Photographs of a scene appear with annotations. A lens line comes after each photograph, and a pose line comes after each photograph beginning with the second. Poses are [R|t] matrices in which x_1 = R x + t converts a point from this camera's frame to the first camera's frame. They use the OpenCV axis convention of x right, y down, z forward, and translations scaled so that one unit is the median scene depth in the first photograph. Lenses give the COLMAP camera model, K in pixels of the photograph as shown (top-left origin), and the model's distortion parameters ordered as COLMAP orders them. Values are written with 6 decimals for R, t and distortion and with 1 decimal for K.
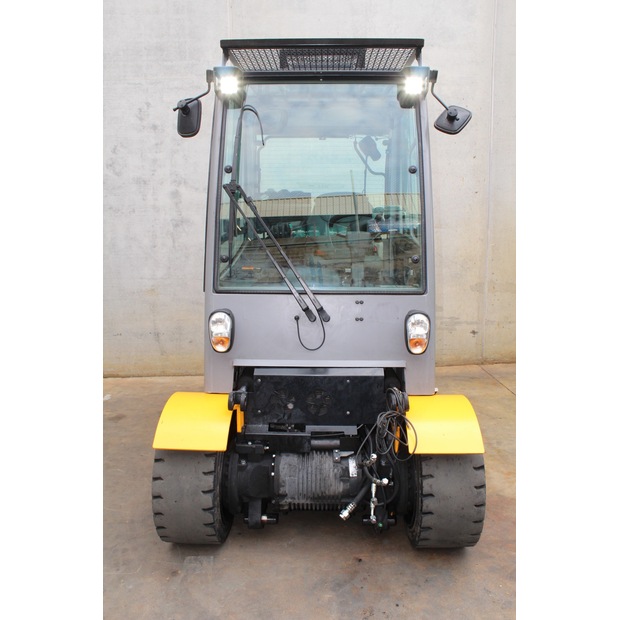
lens RADIAL K [[513.8, 0, 306.1], [0, 513.8, 312.7], [0, 0, 1]] dist [-0.163423, 0.139356]
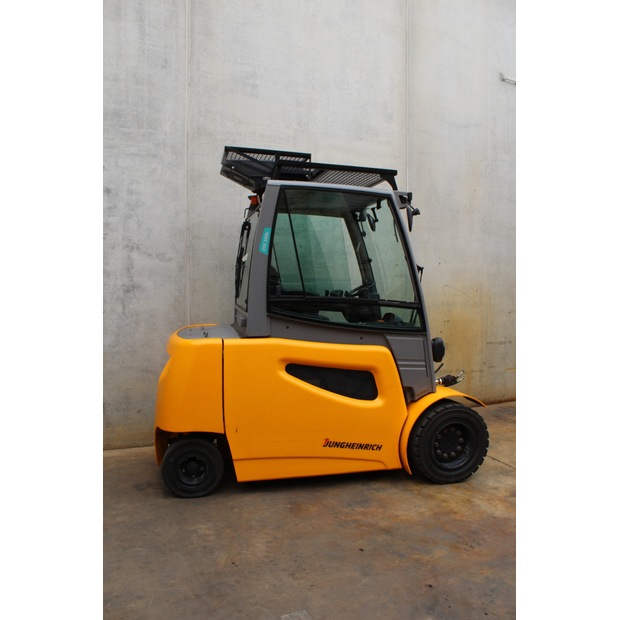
lens RADIAL K [[513.8, 0, 309.6], [0, 513.8, 314.3], [0, 0, 1]] dist [-0.163423, 0.139356]
pose [[0.941410, -0.003020, 0.337252, -0.259106], [0.046149, 0.991708, -0.119939, 0.004245], [-0.334093, 0.128475, 0.933743, -0.016005]]
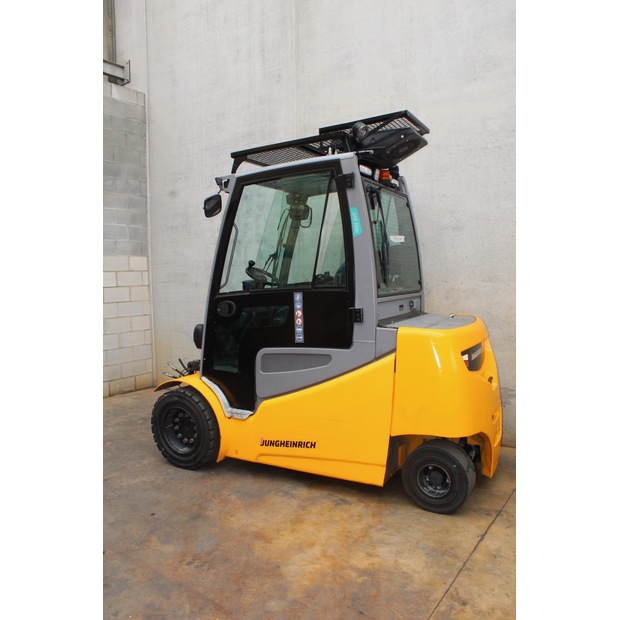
lens RADIAL K [[513.8, 0, 306.0], [0, 513.8, 313.8], [0, 0, 1]] dist [-0.163423, 0.139356]
pose [[0.771842, 0.047262, -0.634055, 0.606512], [-0.108134, 0.992463, -0.057655, -0.032240], [0.626551, 0.113064, 0.771136, 0.159561]]
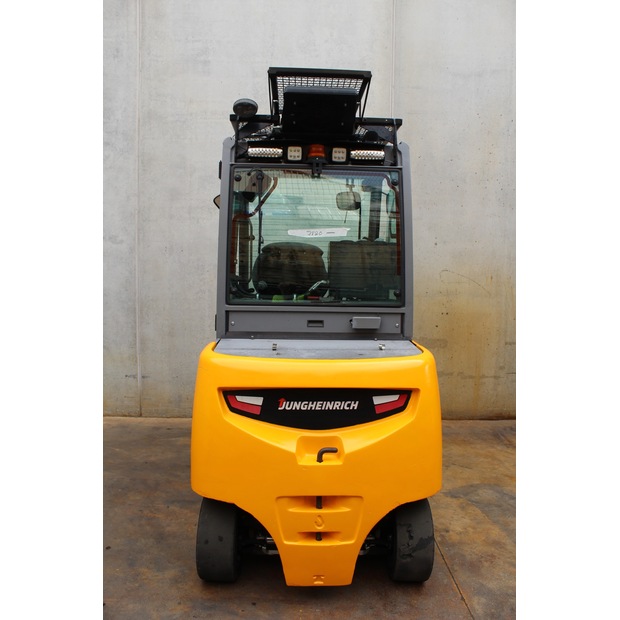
lens RADIAL K [[513.8, 0, 306.2], [0, 513.8, 313.8], [0, 0, 1]] dist [-0.163423, 0.139356]
pose [[0.998086, 0.034430, -0.051375, 0.272615], [-0.039087, 0.994937, -0.092585, -0.005340], [0.047928, 0.094415, 0.994379, -0.008989]]
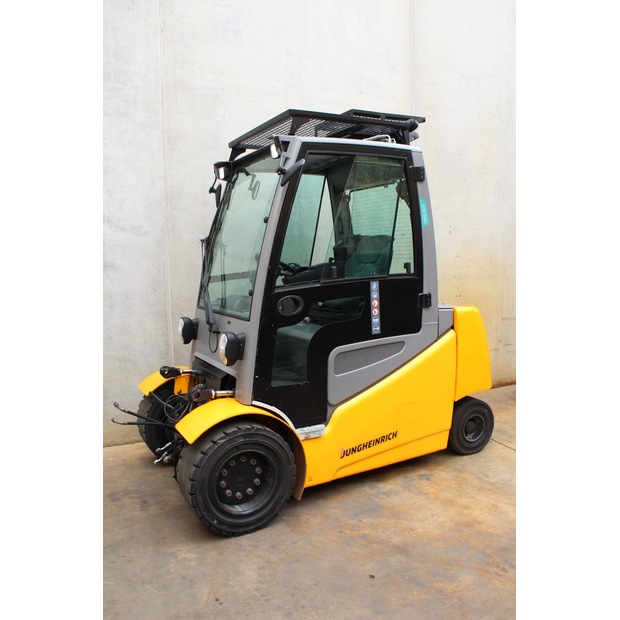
lens RADIAL K [[513.8, 0, 308.5], [0, 513.8, 313.8], [0, 0, 1]] dist [-0.163423, 0.139356]
pose [[0.942416, -0.039560, 0.332094, -0.210605], [0.067208, 0.995125, -0.072181, -0.015187], [-0.327619, 0.090344, 0.940481, 0.095898]]
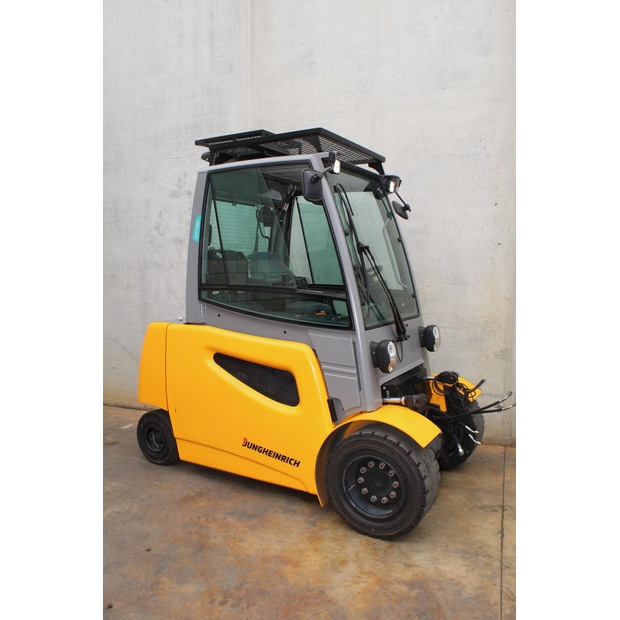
lens RADIAL K [[513.8, 0, 306.6], [0, 513.8, 312.9], [0, 0, 1]] dist [-0.163423, 0.139356]
pose [[0.905194, 0.035184, -0.423540, 0.431734], [-0.080579, 0.992700, -0.089748, -0.018574], [0.417290, 0.115367, 0.901421, 0.099757]]
